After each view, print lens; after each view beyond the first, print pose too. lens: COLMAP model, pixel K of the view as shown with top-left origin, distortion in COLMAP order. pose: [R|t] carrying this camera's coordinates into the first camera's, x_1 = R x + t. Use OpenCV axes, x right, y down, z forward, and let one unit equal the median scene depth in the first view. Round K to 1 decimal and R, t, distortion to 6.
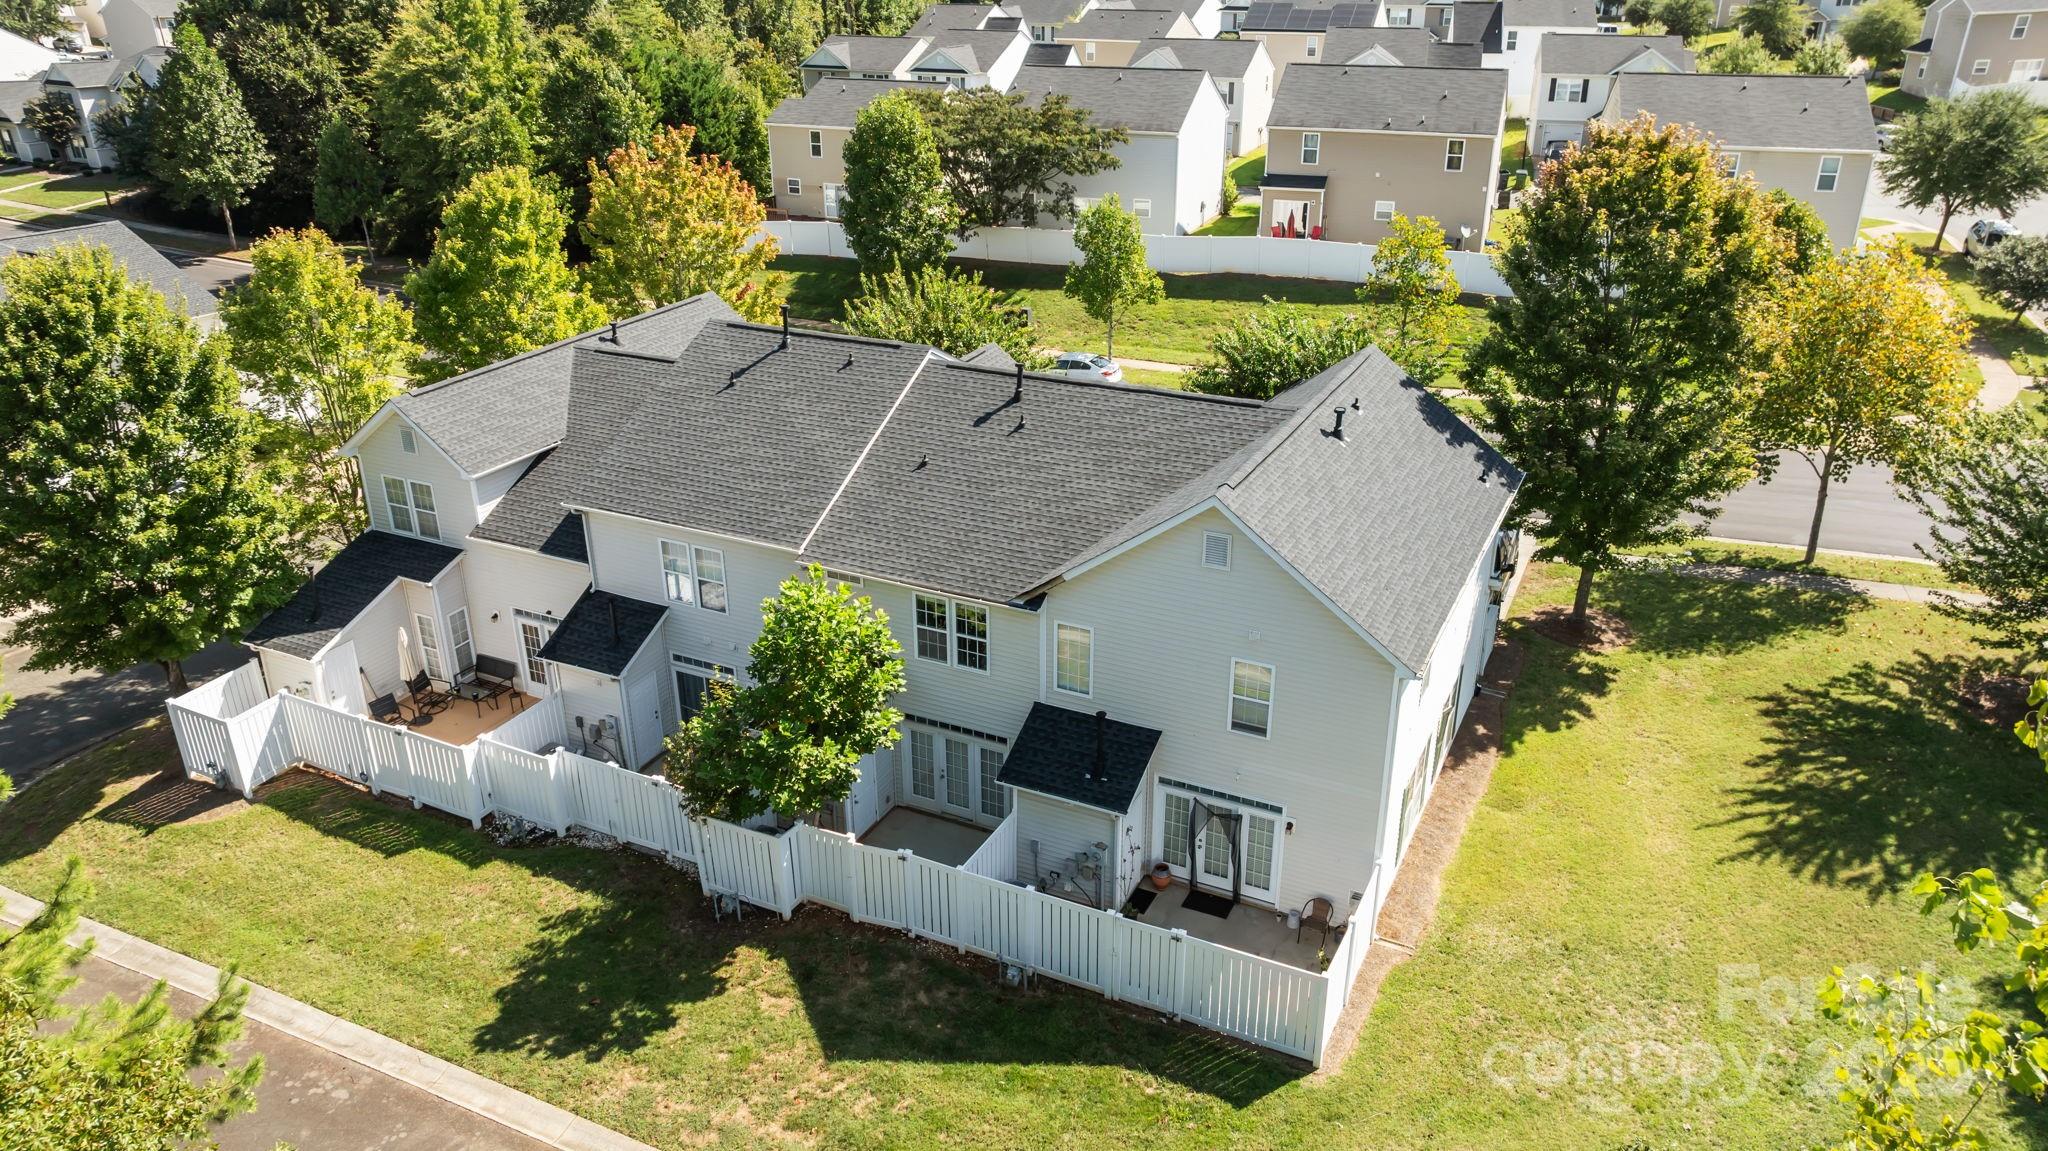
lens RADIAL K [[1450.1, 0, 1033.7], [0, 1450.1, 577.7], [0, 0, 1]] dist [0.008437, -0.092064]
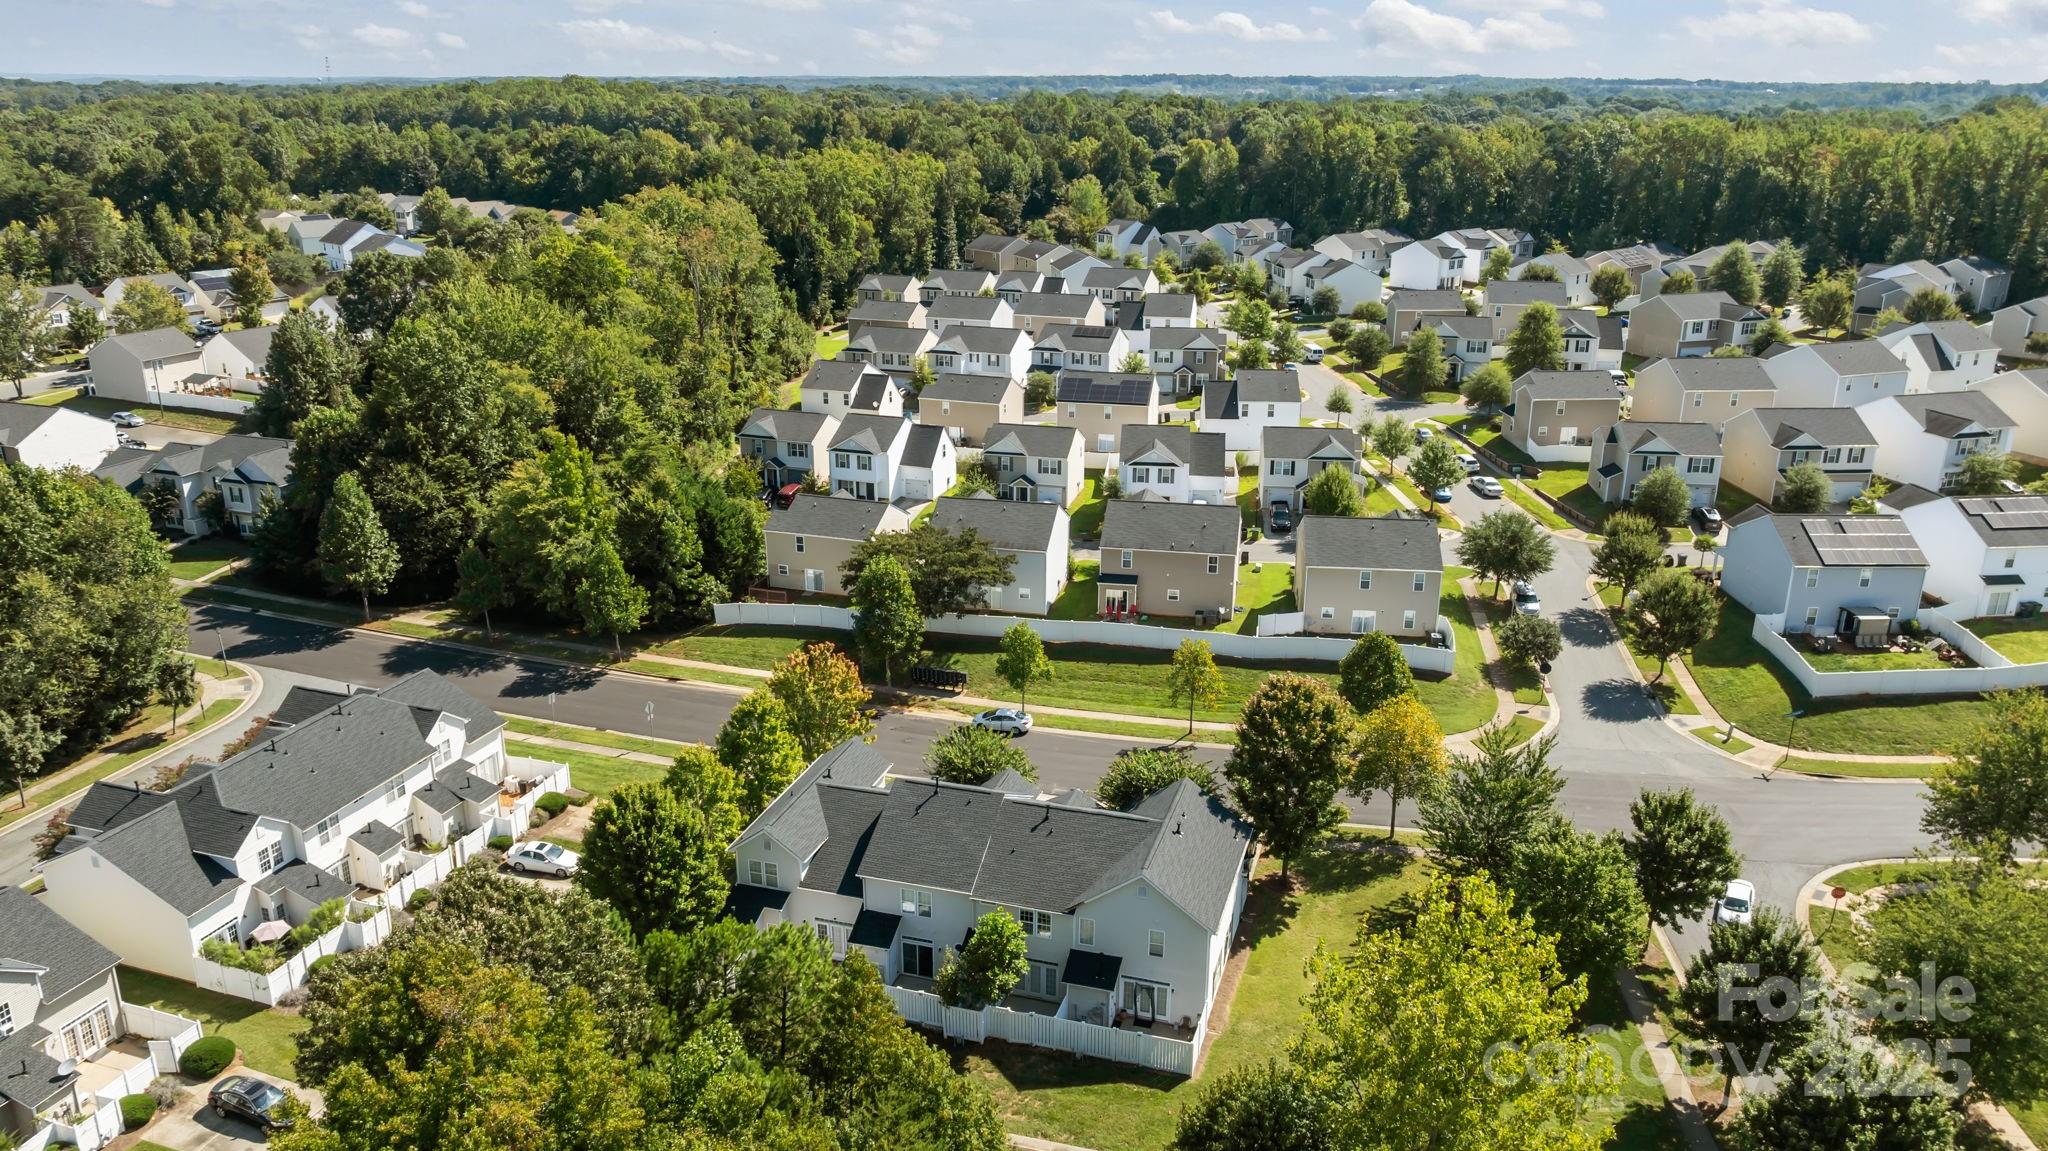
lens RADIAL K [[1450.1, 0, 1033.7], [0, 1450.1, 577.7], [0, 0, 1]] dist [0.008437, -0.092064]
pose [[0.988001, -0.043882, 0.148083, -0.326249], [0.058669, 0.993552, -0.097016, -0.252360], [-0.142871, 0.104540, 0.984205, -1.242344]]
